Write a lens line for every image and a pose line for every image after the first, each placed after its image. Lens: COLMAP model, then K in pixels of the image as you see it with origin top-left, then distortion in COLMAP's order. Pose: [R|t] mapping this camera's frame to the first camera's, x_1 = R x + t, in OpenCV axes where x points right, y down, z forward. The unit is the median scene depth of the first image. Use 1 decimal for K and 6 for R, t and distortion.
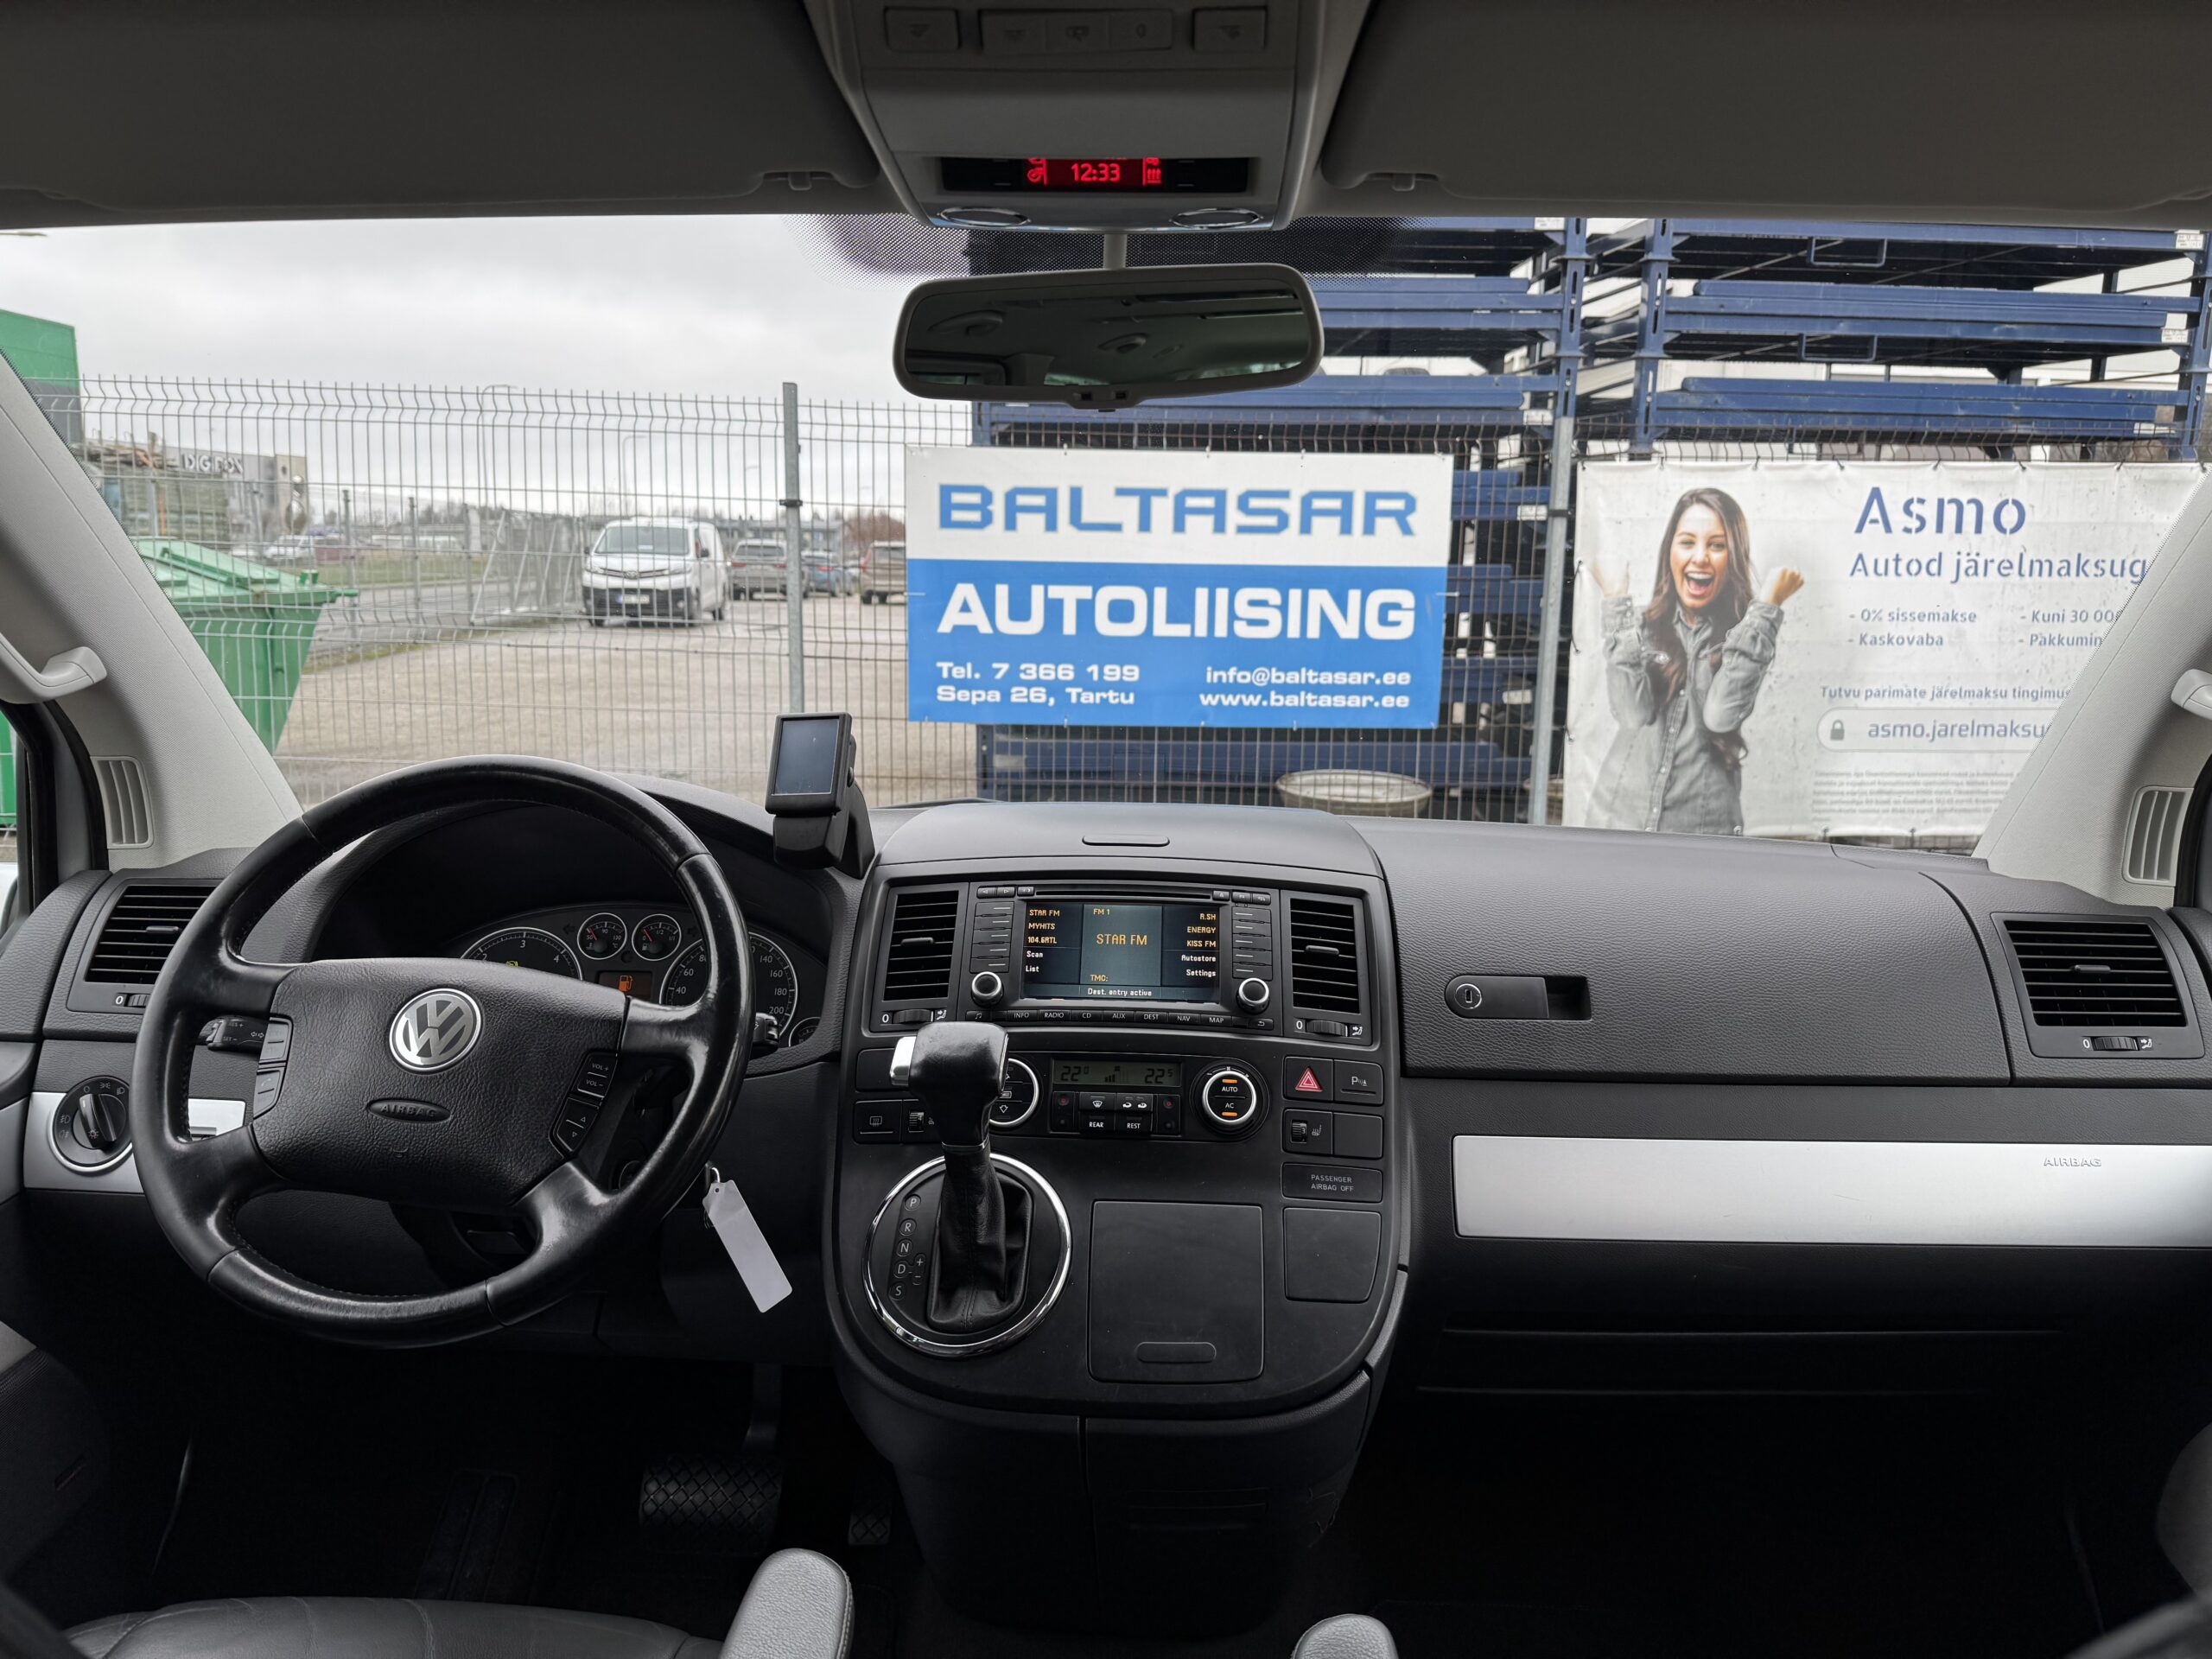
lens RADIAL K [[1554.6, 0, 1109.7], [0, 1554.6, 832.8], [0, 0, 1]] dist [0.033118, -0.027041]
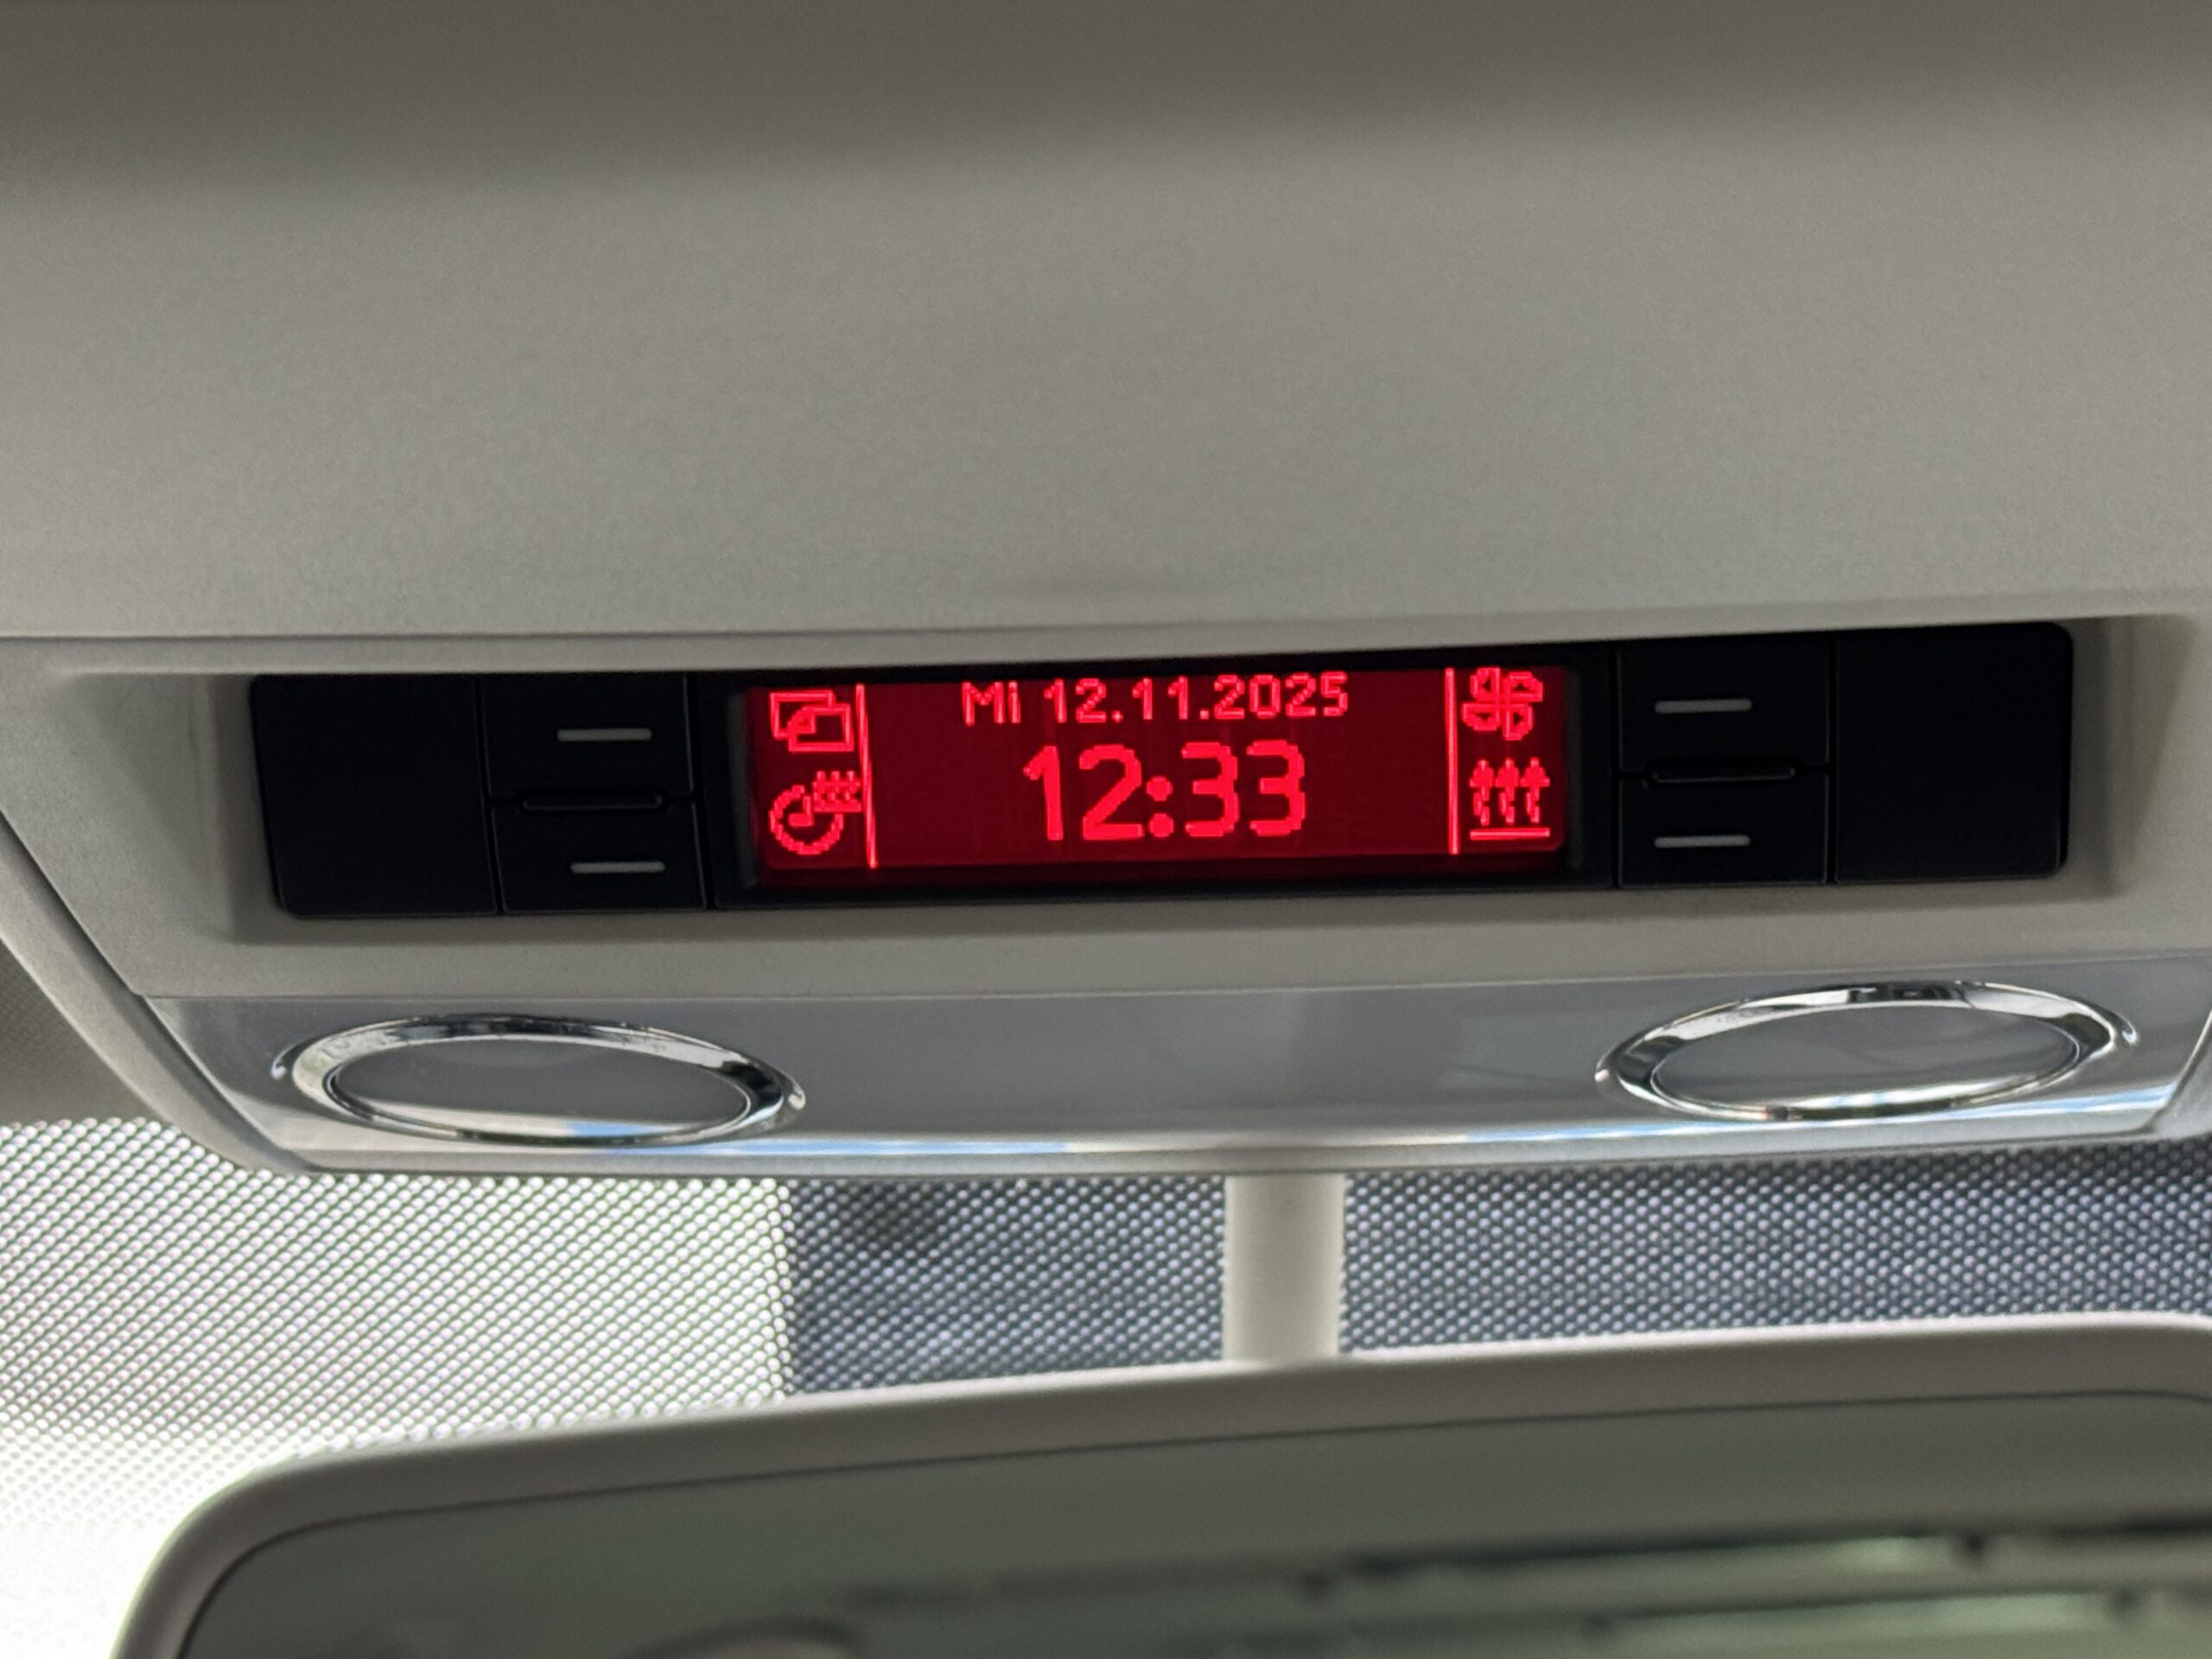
lens RADIAL K [[5029.6, 0, 1105.6], [0, 5029.6, 829.6], [0, 0, 1]] dist [0.037283, 0.000000]
pose [[0.998959, -0.044477, -0.010137, -0.004595], [0.034505, 0.882065, -0.469863, -0.072023], [0.029839, 0.469024, 0.882681, 0.231980]]
